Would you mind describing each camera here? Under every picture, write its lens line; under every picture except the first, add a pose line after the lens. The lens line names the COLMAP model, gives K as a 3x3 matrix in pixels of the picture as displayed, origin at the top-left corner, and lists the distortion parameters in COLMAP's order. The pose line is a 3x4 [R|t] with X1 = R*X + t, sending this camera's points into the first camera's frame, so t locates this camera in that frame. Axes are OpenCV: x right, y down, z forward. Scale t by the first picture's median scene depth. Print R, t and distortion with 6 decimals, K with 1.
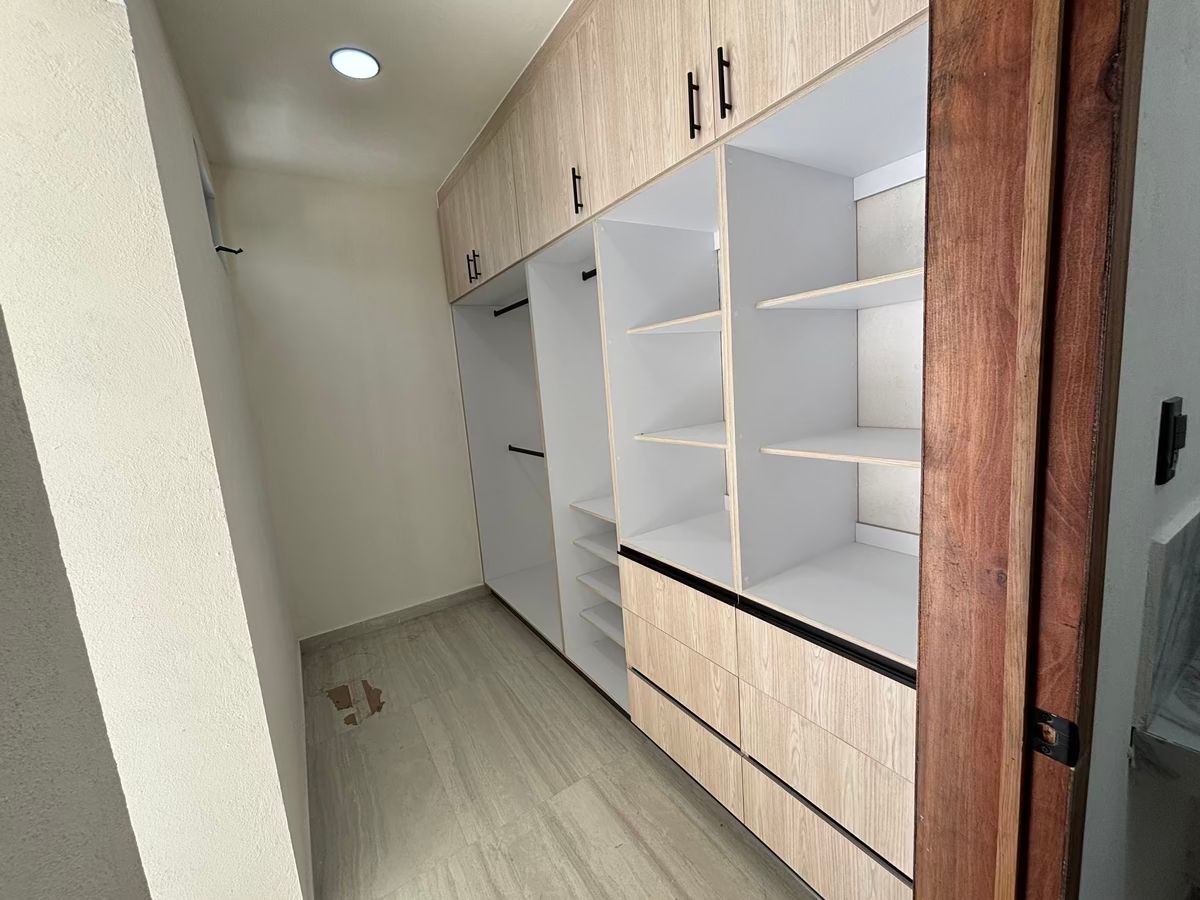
lens RADIAL K [[488.3, 0, 602.7], [0, 488.3, 449.2], [0, 0, 1]] dist [0.007039, -0.000424]
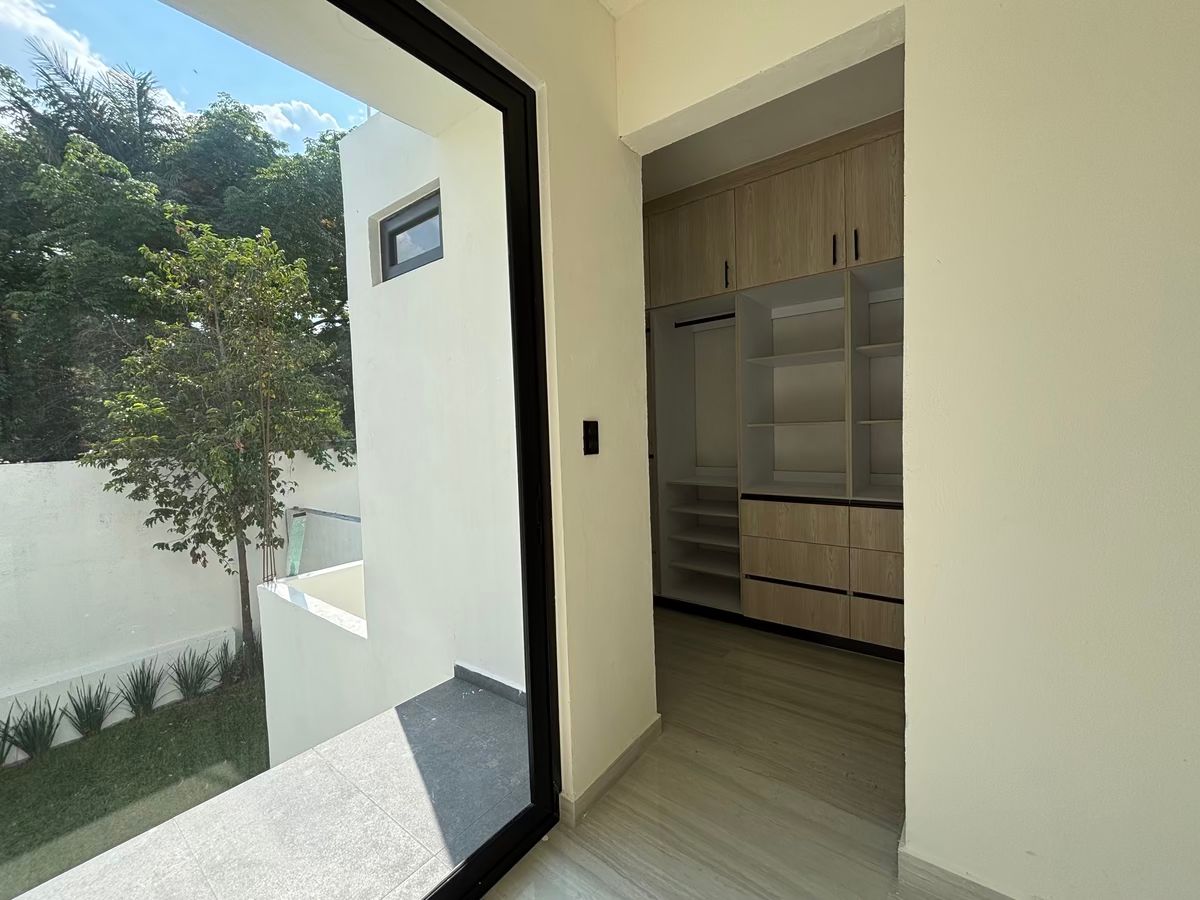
lens RADIAL K [[488.3, 0, 596.4], [0, 488.3, 449.6], [0, 0, 1]] dist [0.007039, -0.000424]
pose [[0.942413, 0.031770, 0.332940, -1.307203], [0.007859, 0.993100, -0.117007, 0.333634], [-0.334360, 0.112886, 0.935660, -0.453737]]
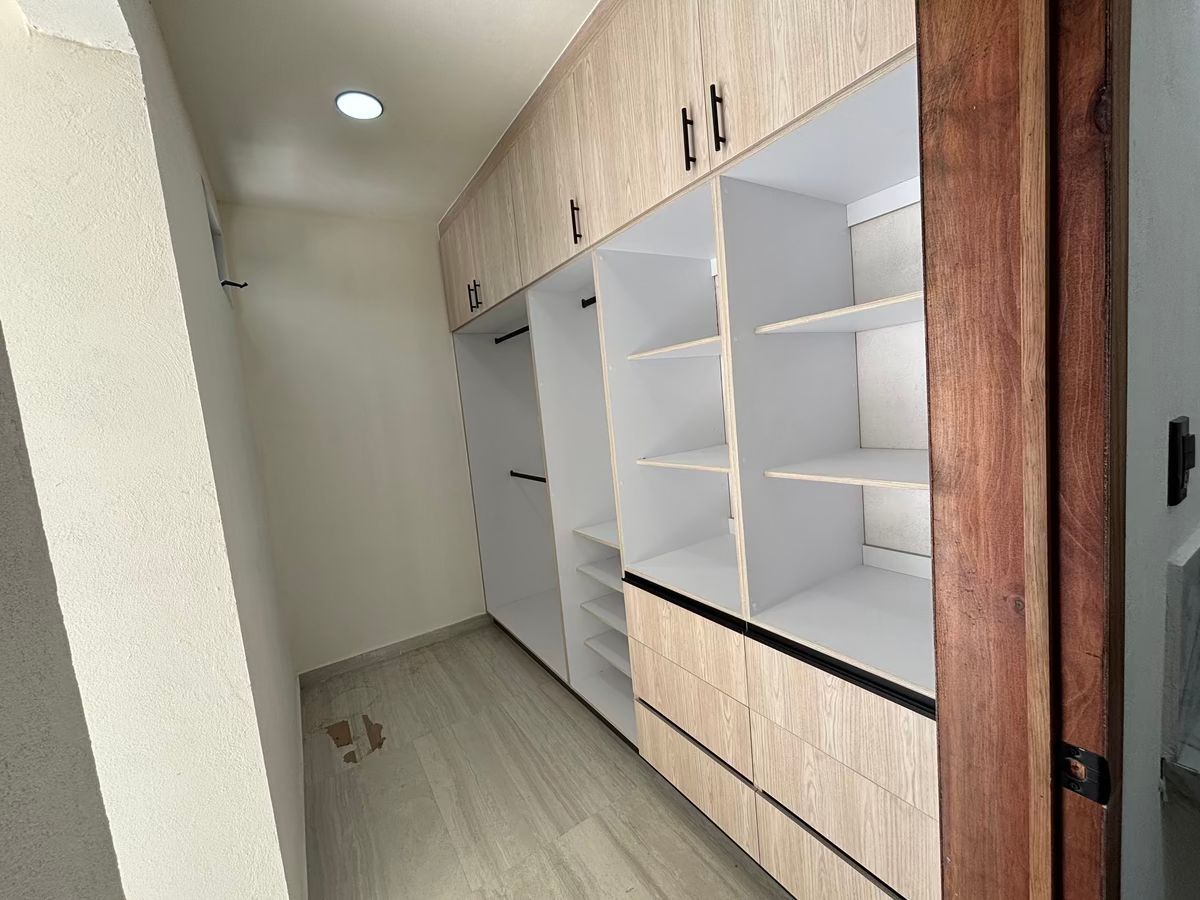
lens RADIAL K [[488.3, 0, 602.6], [0, 488.3, 449.4], [0, 0, 1]] dist [0.007039, -0.000424]
pose [[0.999848, -0.017381, -0.001614, -0.003496], [0.017289, 0.998790, -0.046046, -0.007366], [0.002412, 0.046011, 0.998938, 0.003393]]
